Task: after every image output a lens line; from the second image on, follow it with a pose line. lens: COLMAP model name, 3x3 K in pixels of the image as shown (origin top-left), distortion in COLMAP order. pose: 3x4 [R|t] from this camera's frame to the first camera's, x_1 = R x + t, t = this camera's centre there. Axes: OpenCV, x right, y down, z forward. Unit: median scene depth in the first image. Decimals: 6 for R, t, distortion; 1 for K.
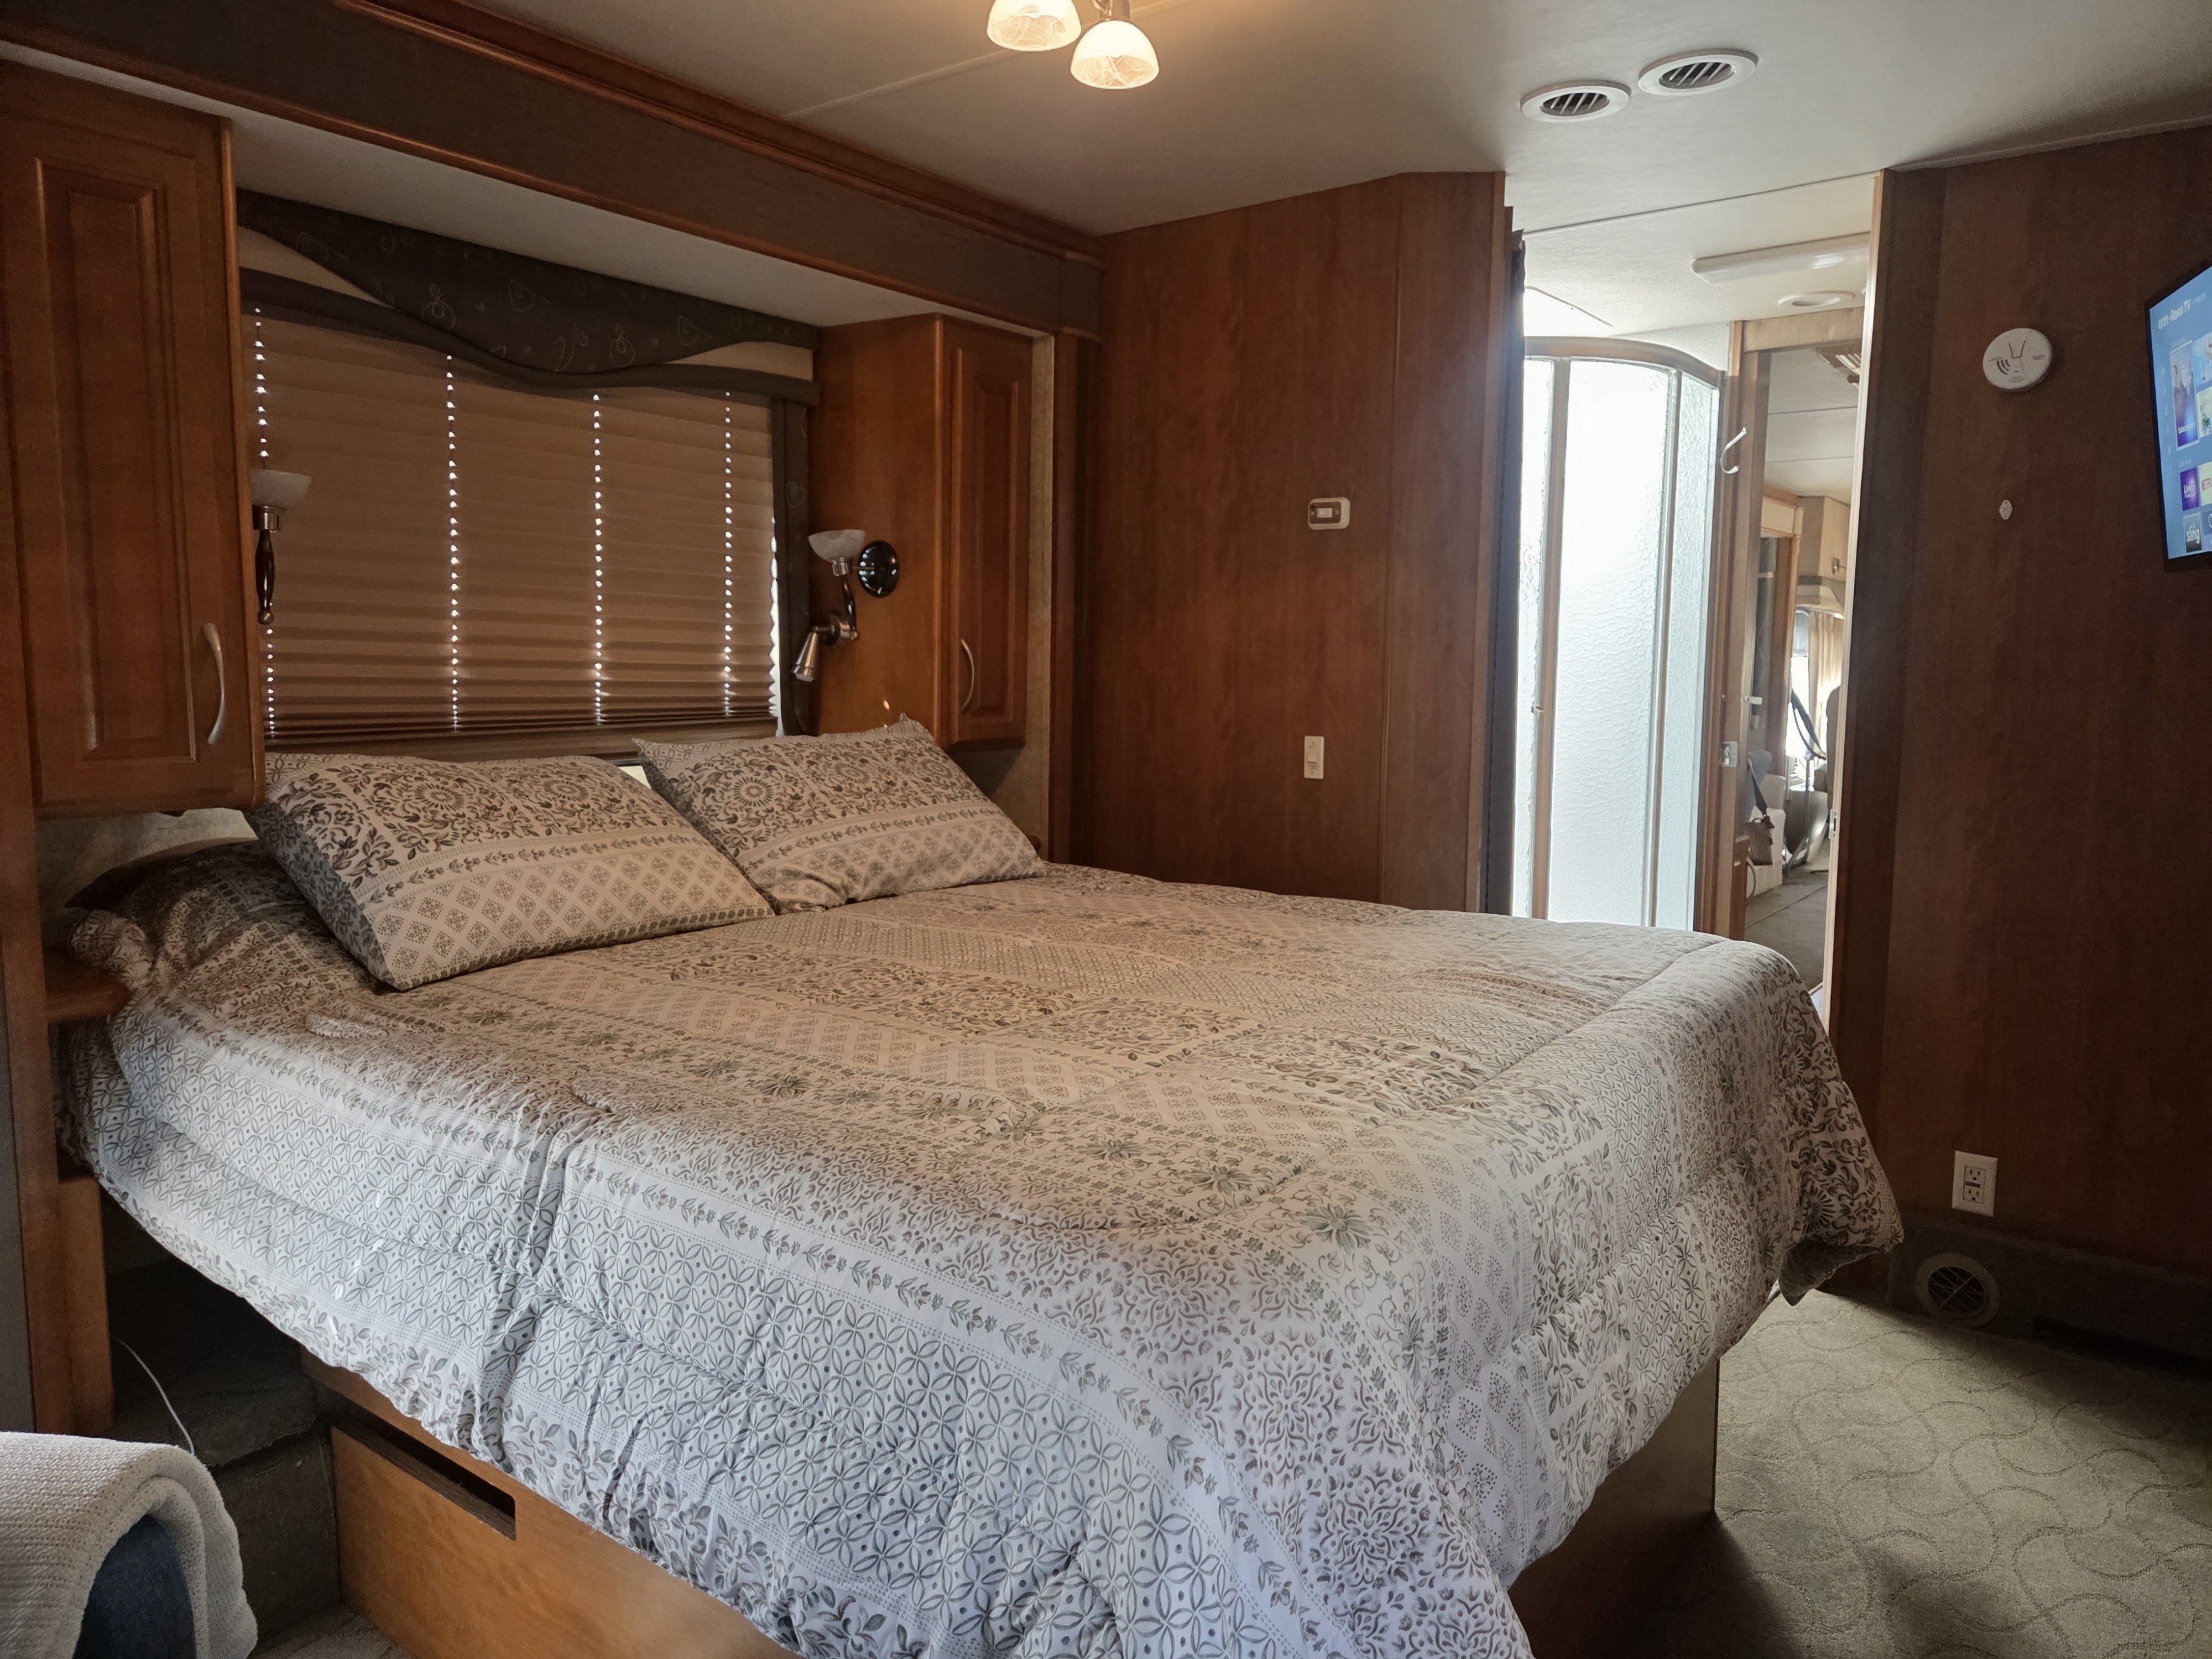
lens RADIAL K [[1477.9, 0, 1120.2], [0, 1477.9, 819.1], [0, 0, 1]] dist [0.097528, -0.077888]
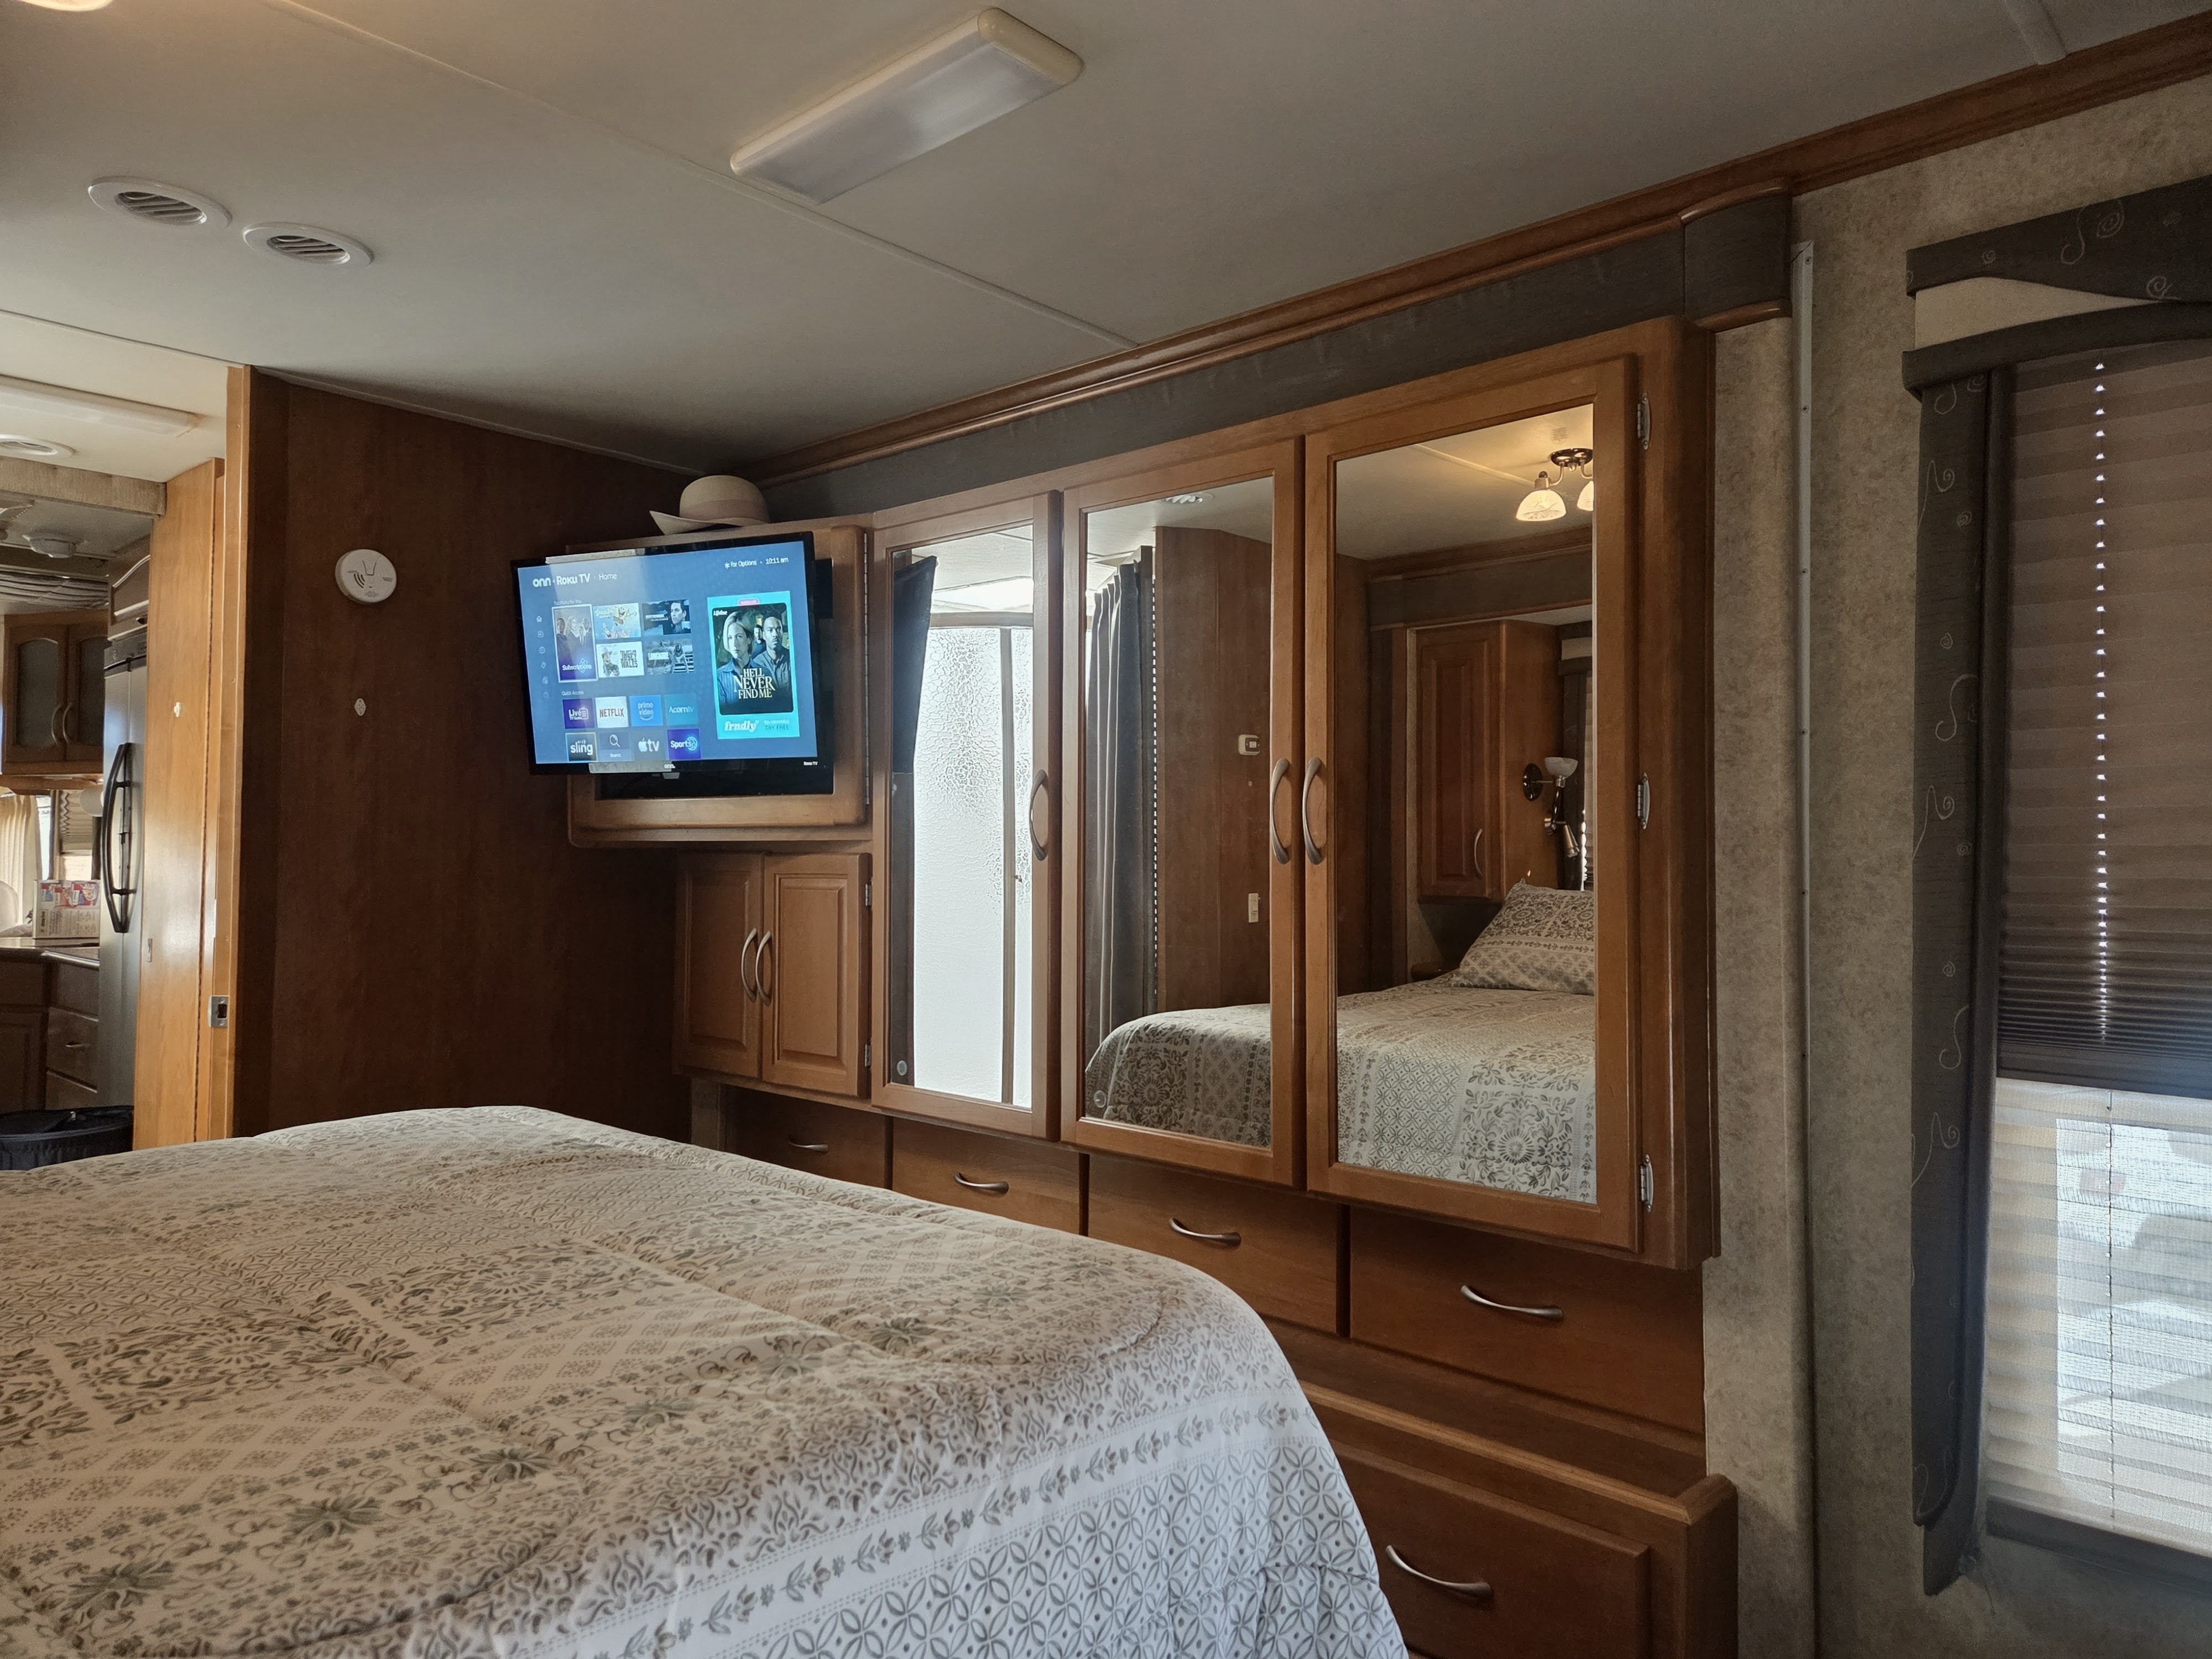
lens RADIAL K [[1477.9, 0, 1120.2], [0, 1477.9, 819.1], [0, 0, 1]] dist [0.097528, -0.077888]
pose [[0.140033, 0.024791, 0.989836, -0.769920], [0.113365, 0.992711, -0.040901, -0.033163], [-0.983636, 0.117940, 0.136202, 0.585442]]
